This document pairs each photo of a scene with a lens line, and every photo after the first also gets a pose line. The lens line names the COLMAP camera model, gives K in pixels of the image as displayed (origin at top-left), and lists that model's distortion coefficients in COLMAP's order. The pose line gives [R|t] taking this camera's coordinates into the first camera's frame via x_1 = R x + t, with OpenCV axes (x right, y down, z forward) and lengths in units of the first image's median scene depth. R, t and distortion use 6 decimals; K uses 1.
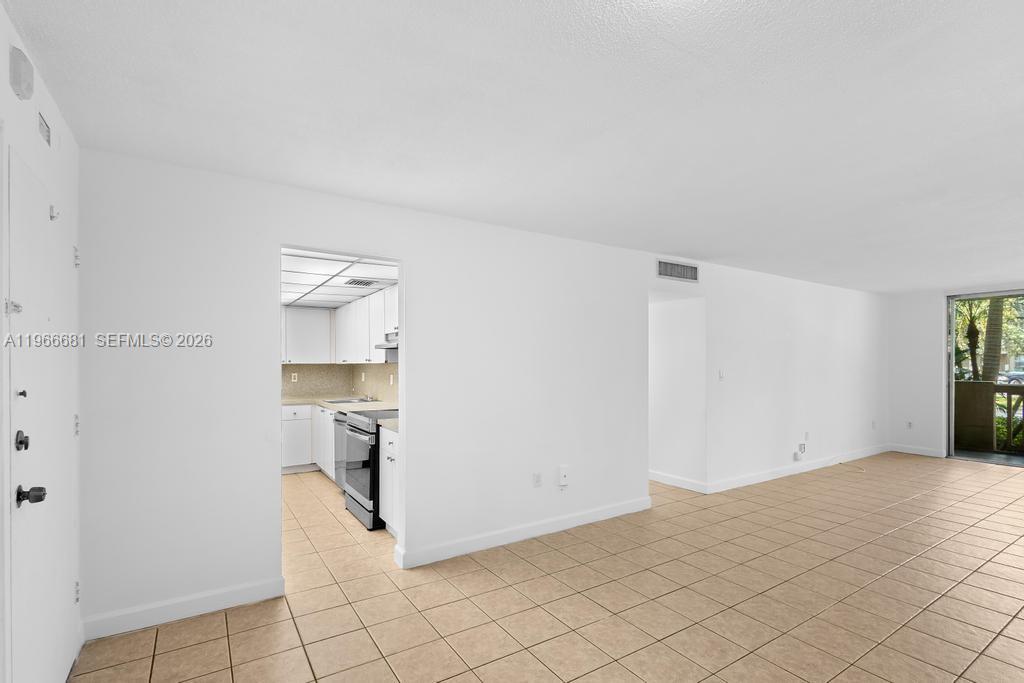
lens RADIAL K [[486.8, 0, 511.2], [0, 486.8, 363.3], [0, 0, 1]] dist [0.020695, -0.000564]
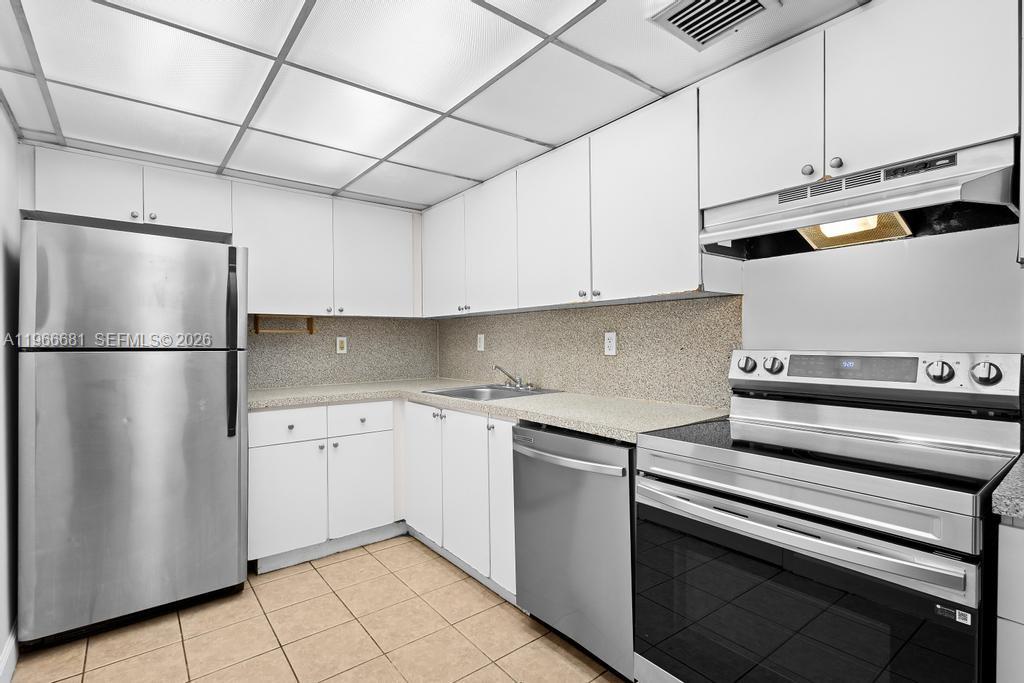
lens RADIAL K [[486.8, 0, 520.7], [0, 486.8, 345.1], [0, 0, 1]] dist [0.020695, -0.000564]
pose [[0.994844, -0.010487, 0.100873, -0.329932], [0.009328, 0.999885, 0.011950, 0.026180], [-0.100987, -0.010947, 0.994828, 0.509558]]
